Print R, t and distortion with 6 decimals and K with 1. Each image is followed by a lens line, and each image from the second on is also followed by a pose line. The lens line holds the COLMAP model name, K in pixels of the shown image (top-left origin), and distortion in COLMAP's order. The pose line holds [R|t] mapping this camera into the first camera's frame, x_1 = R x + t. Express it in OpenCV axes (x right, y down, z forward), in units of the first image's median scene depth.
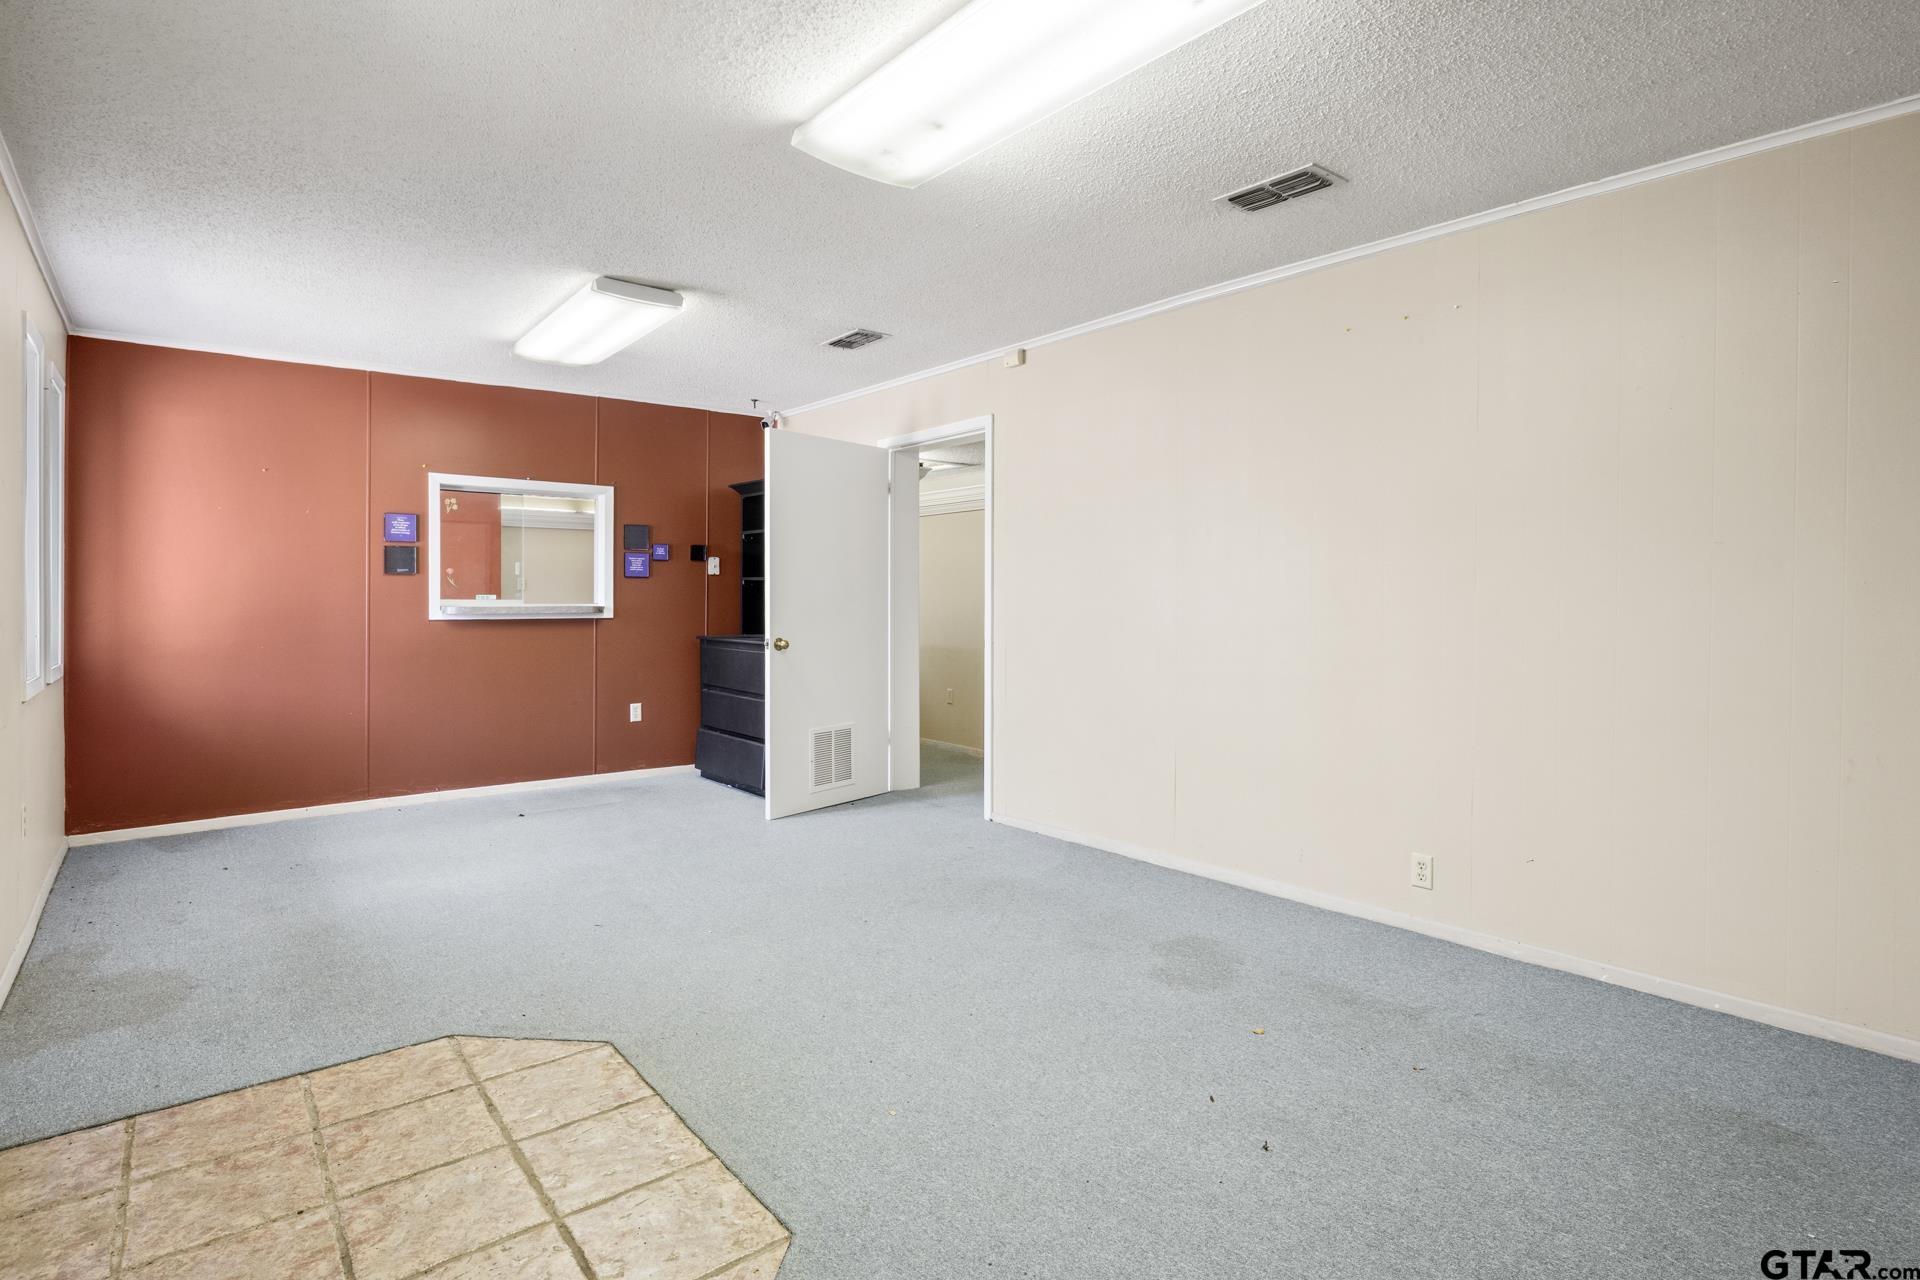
lens RADIAL K [[970.4, 0, 953.0], [0, 970.4, 594.0], [0, 0, 1]] dist [-0.002234, -0.001368]
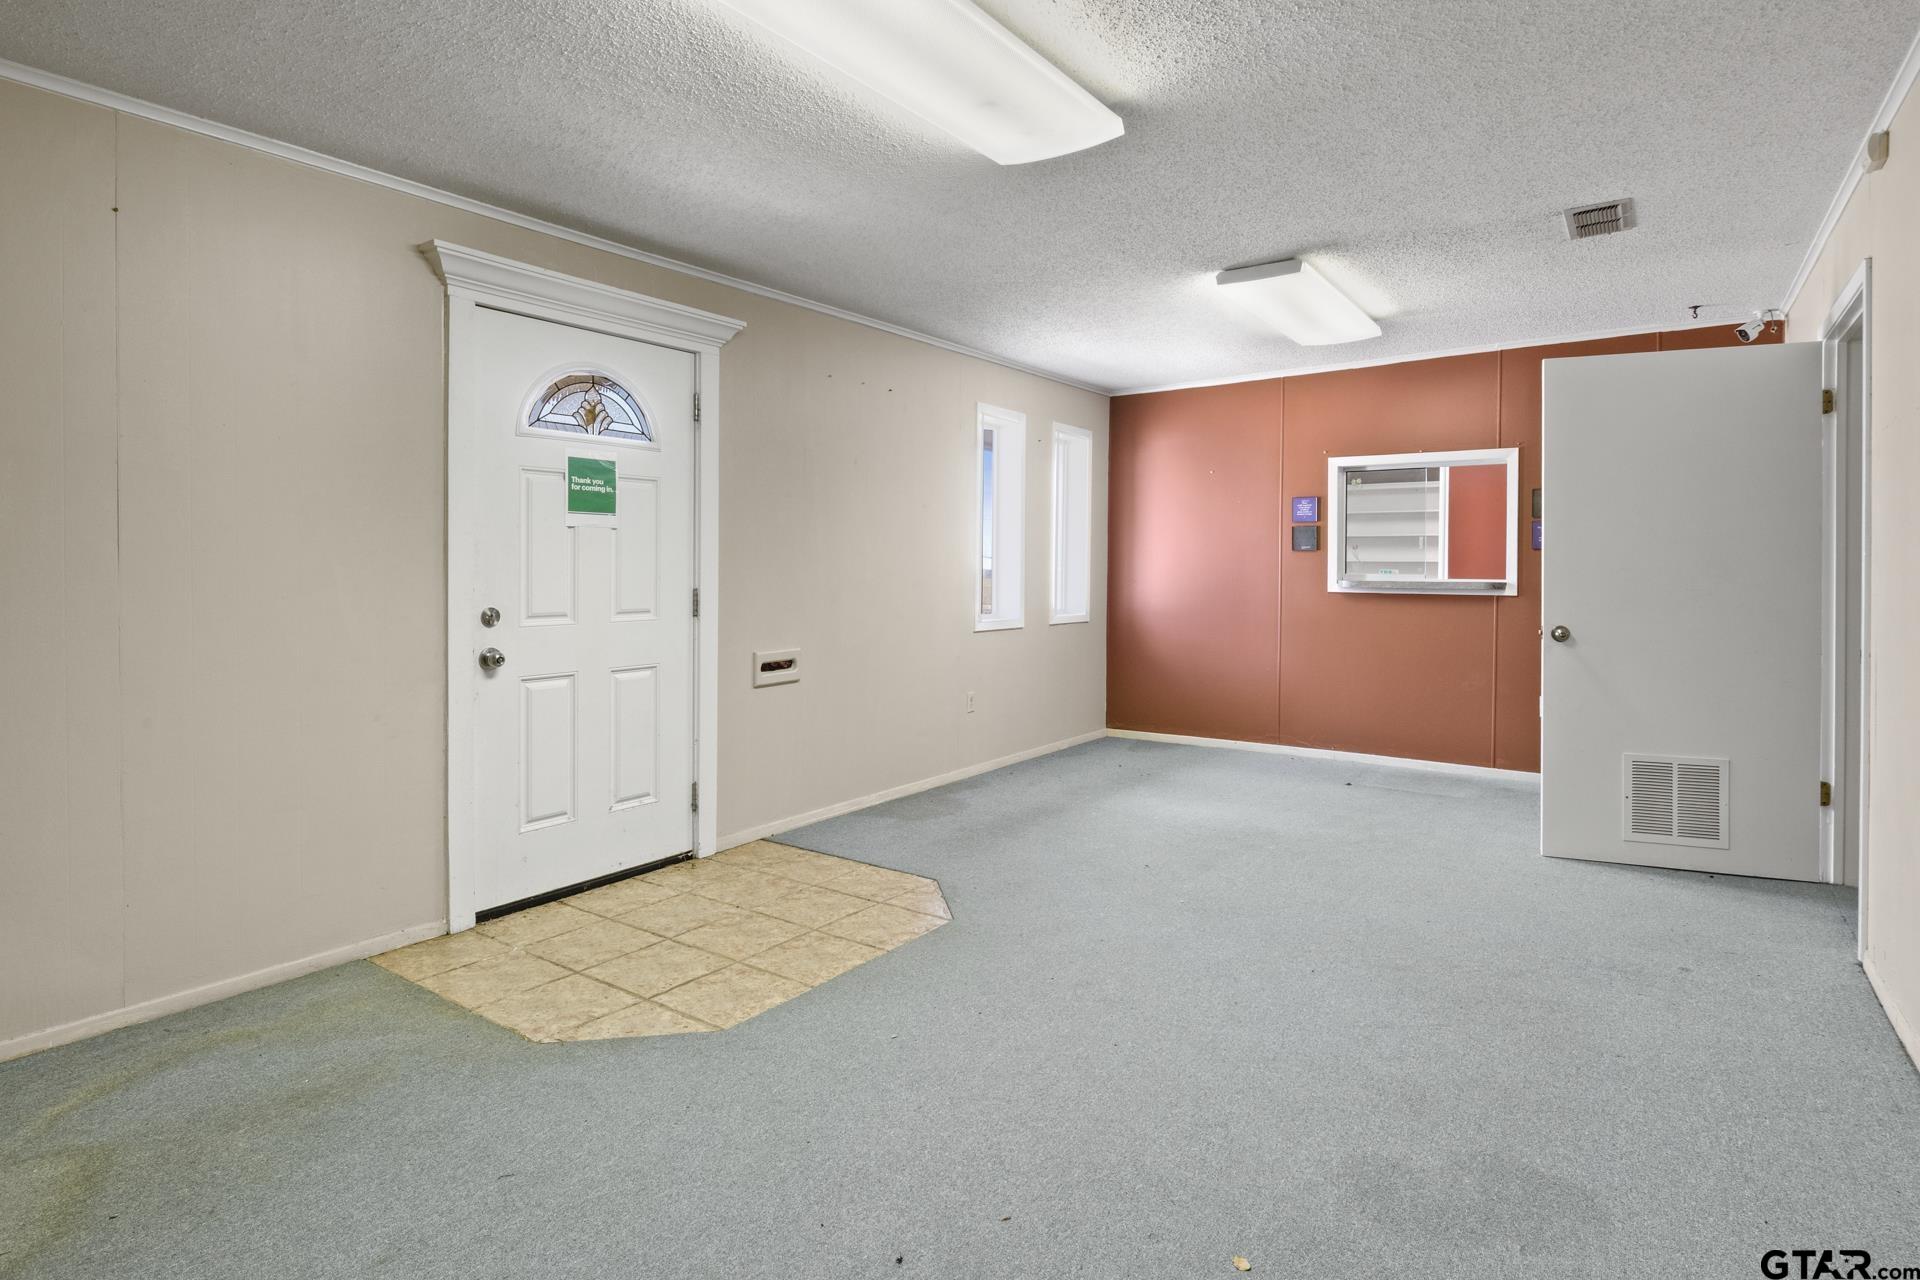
lens RADIAL K [[970.4, 0, 958.1], [0, 970.4, 570.7], [0, 0, 1]] dist [-0.002234, -0.001368]
pose [[0.268533, 0.002562, -0.963267, 0.436706], [0.001943, 0.999993, 0.003202, -0.002360], [0.963269, -0.002731, 0.268526, 0.325907]]
